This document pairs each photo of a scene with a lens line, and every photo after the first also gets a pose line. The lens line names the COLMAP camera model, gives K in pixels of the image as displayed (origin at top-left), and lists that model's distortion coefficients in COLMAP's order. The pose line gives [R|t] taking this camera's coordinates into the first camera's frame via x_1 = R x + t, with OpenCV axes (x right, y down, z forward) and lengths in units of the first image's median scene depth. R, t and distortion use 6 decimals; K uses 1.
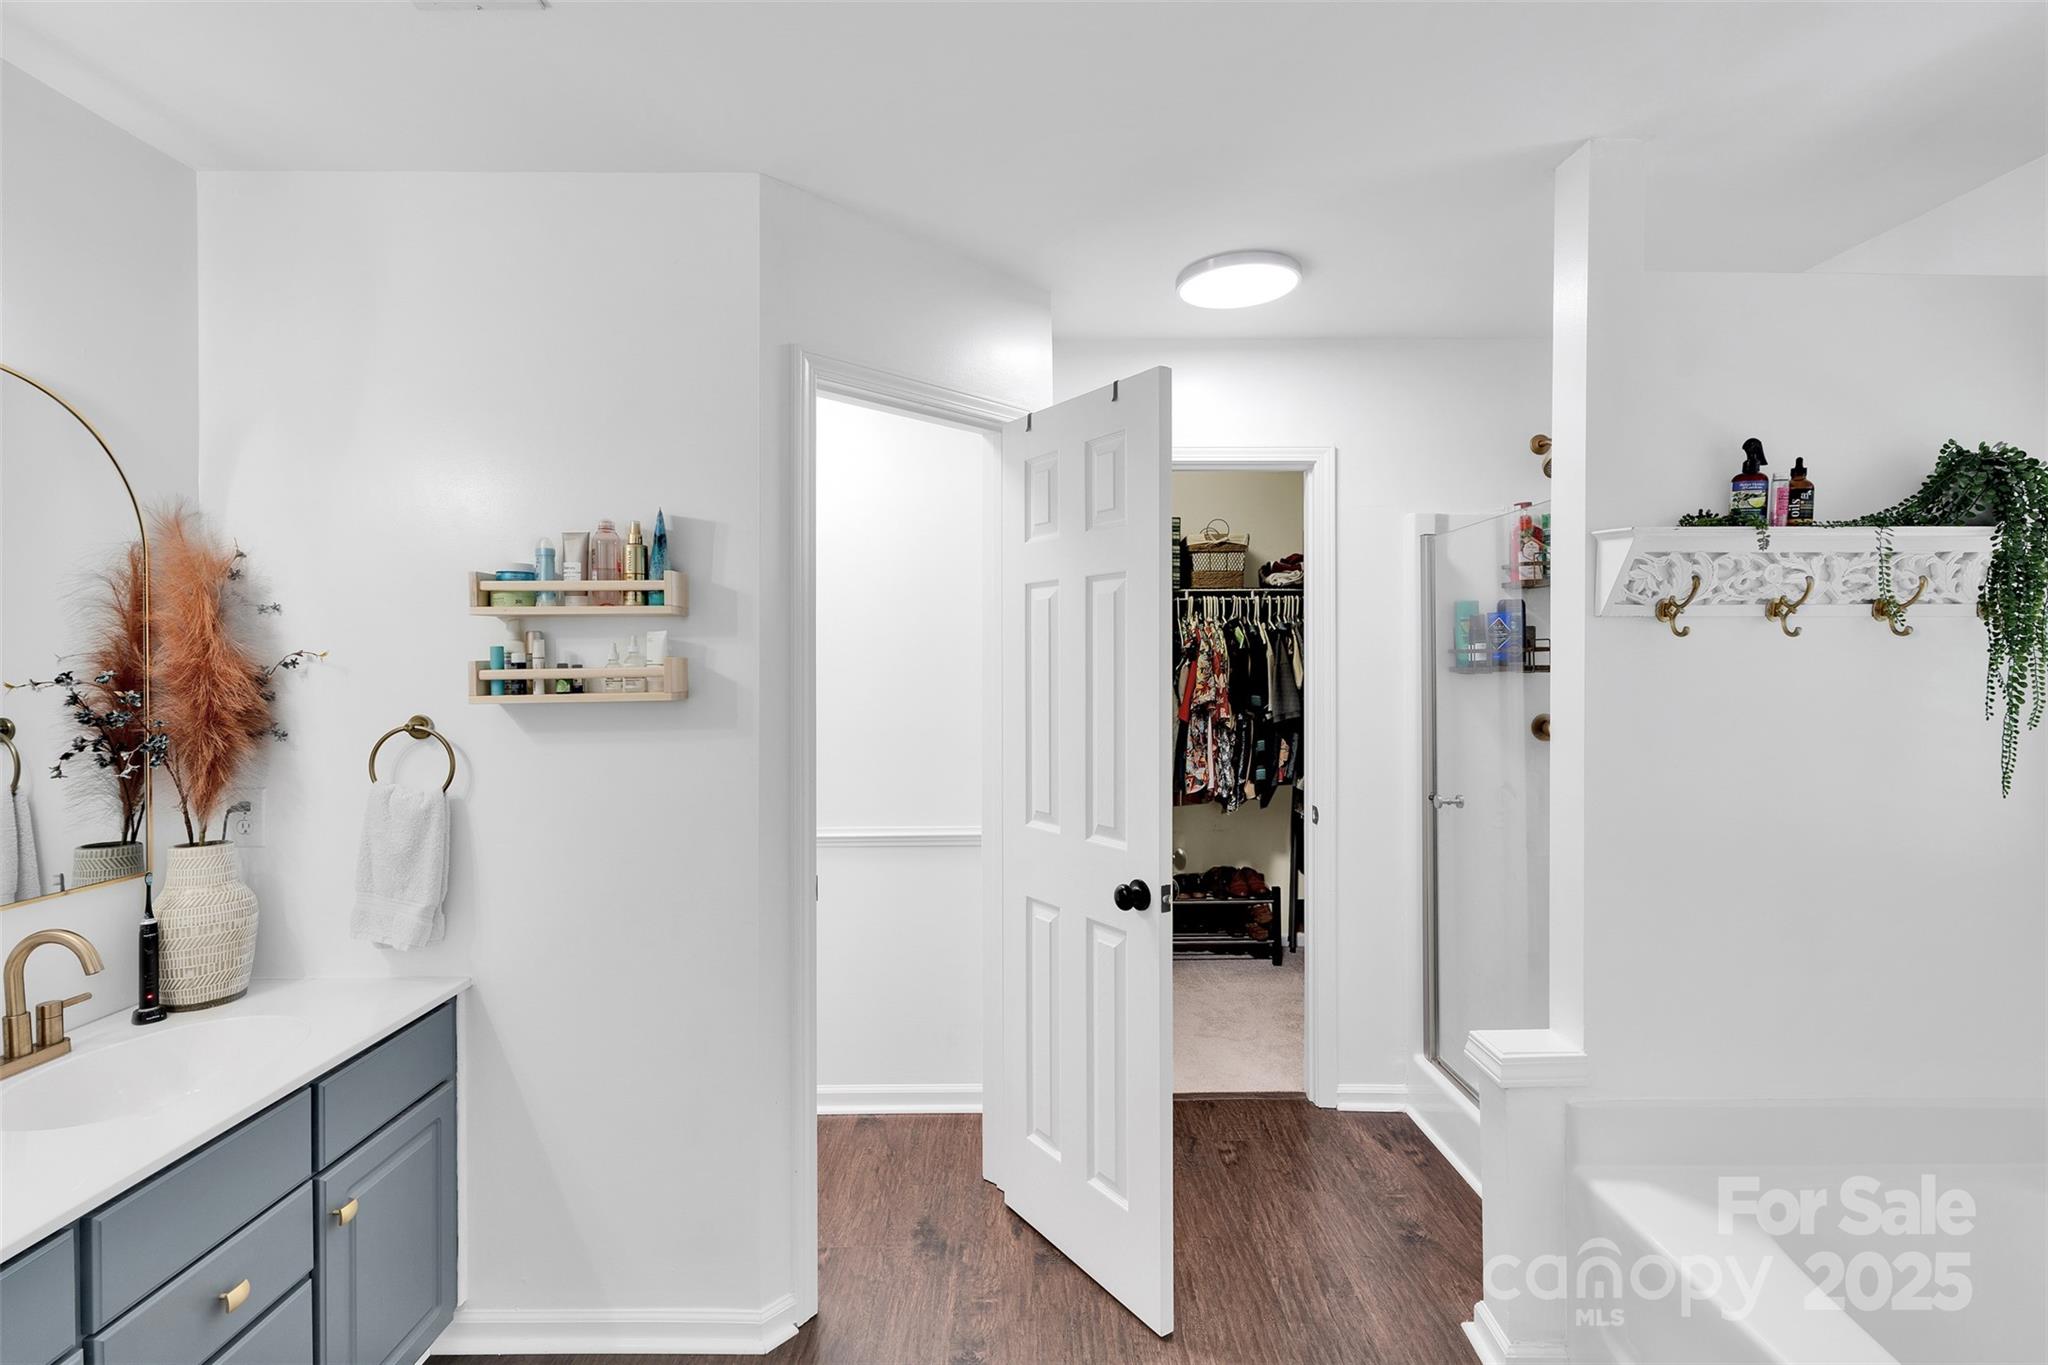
lens RADIAL K [[954.5, 0, 1025.5], [0, 954.5, 678.0], [0, 0, 1]] dist [0.004240, -0.000404]
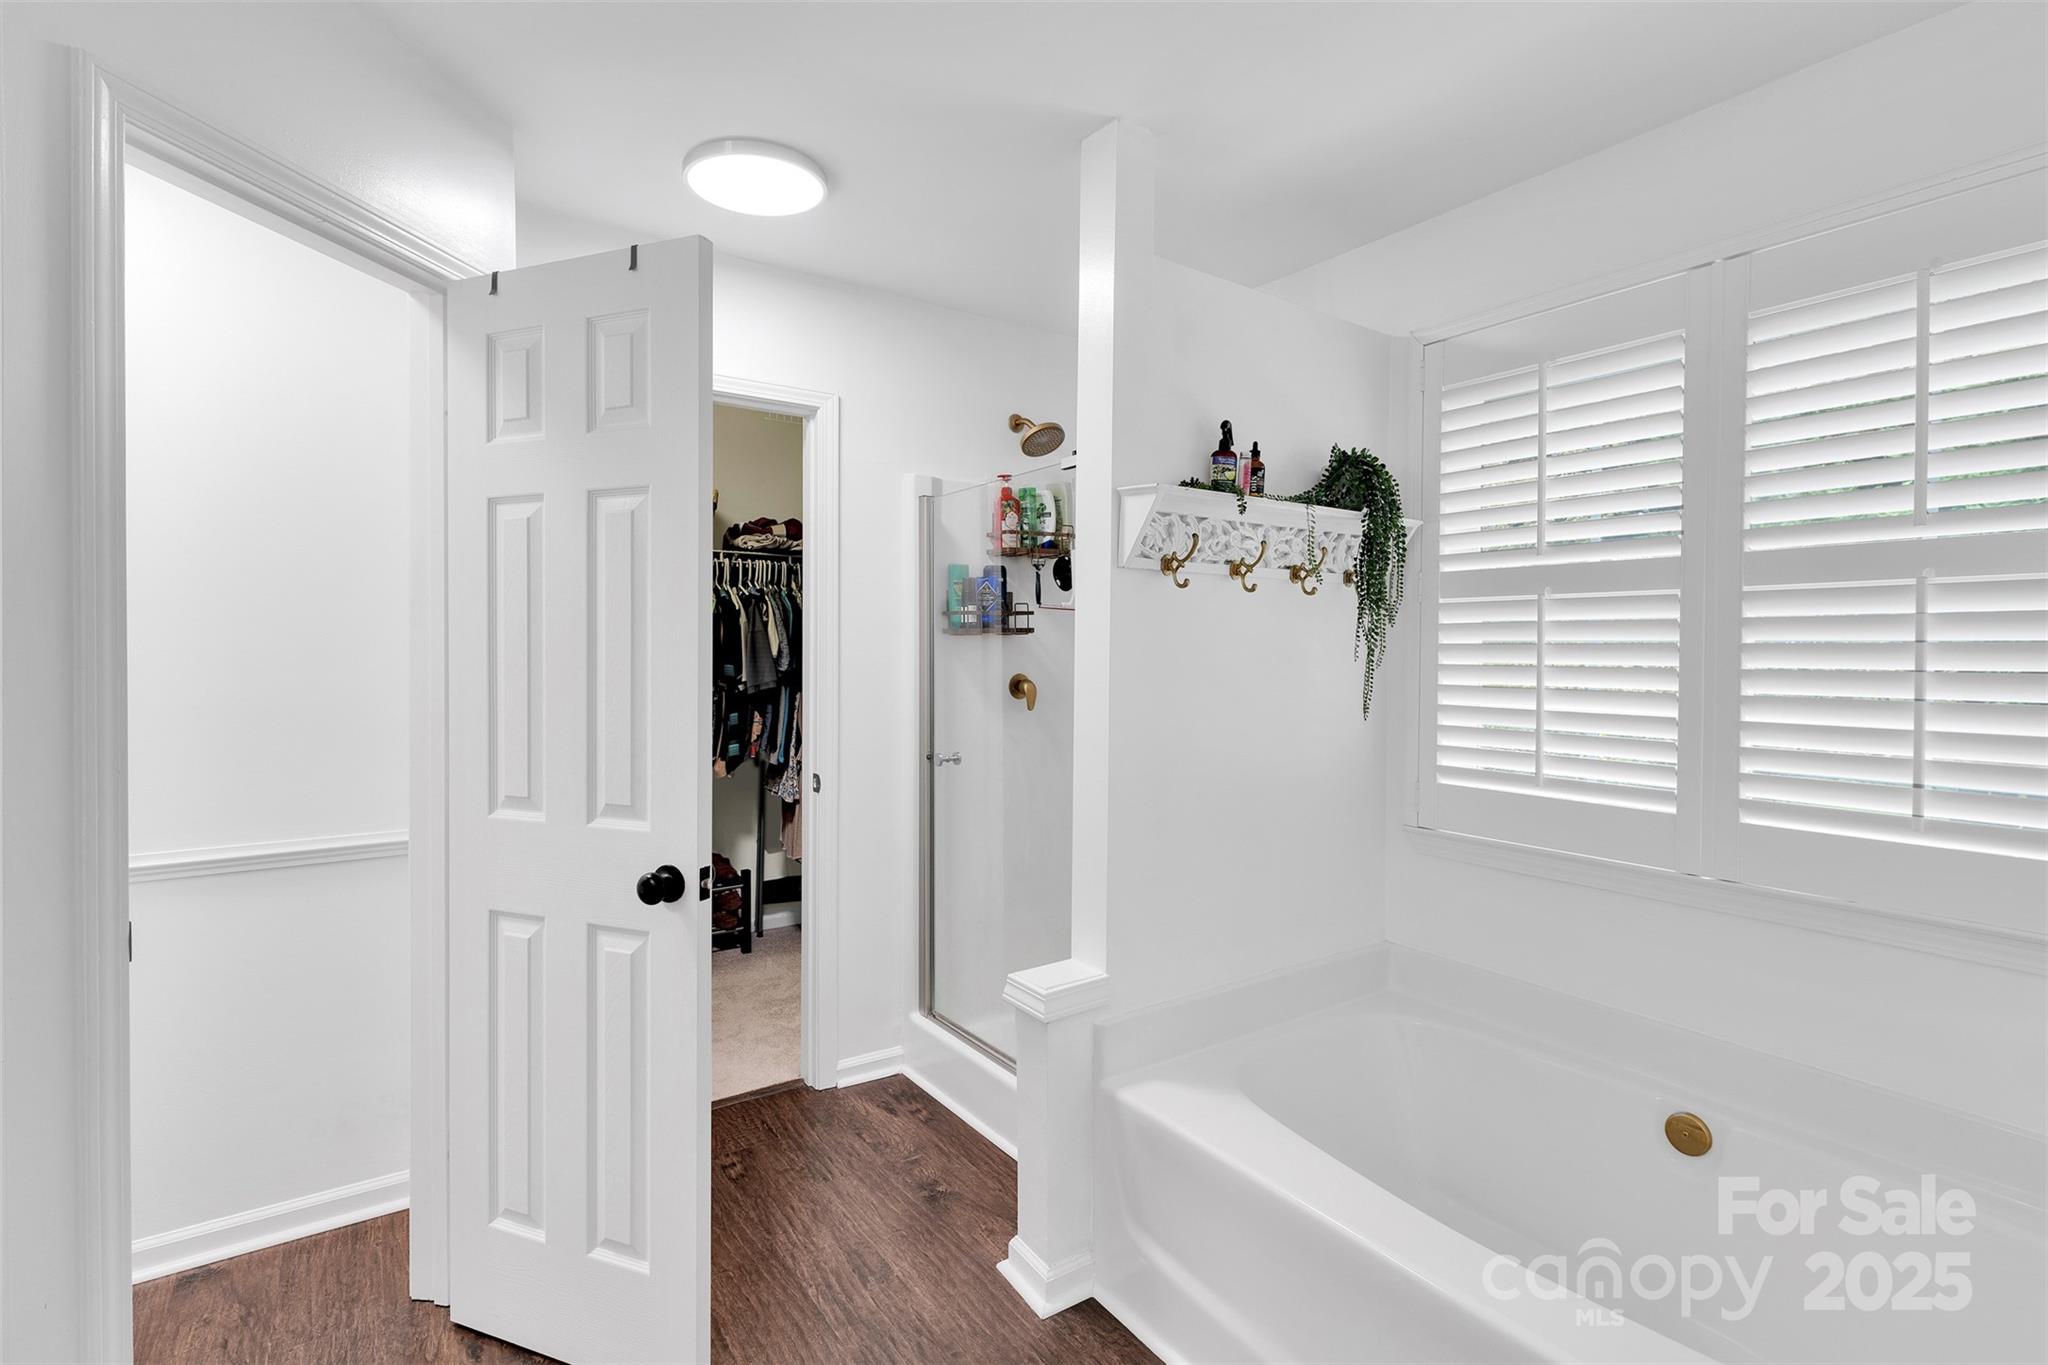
lens RADIAL K [[955.6, 0, 1031.8], [0, 955.6, 670.4], [0, 0, 1]] dist [0.000603, -0.000536]
pose [[0.825223, -0.005724, 0.564778, -0.074749], [0.002841, 0.999978, 0.005983, 0.036537], [-0.564800, -0.003332, 0.825221, 0.134782]]
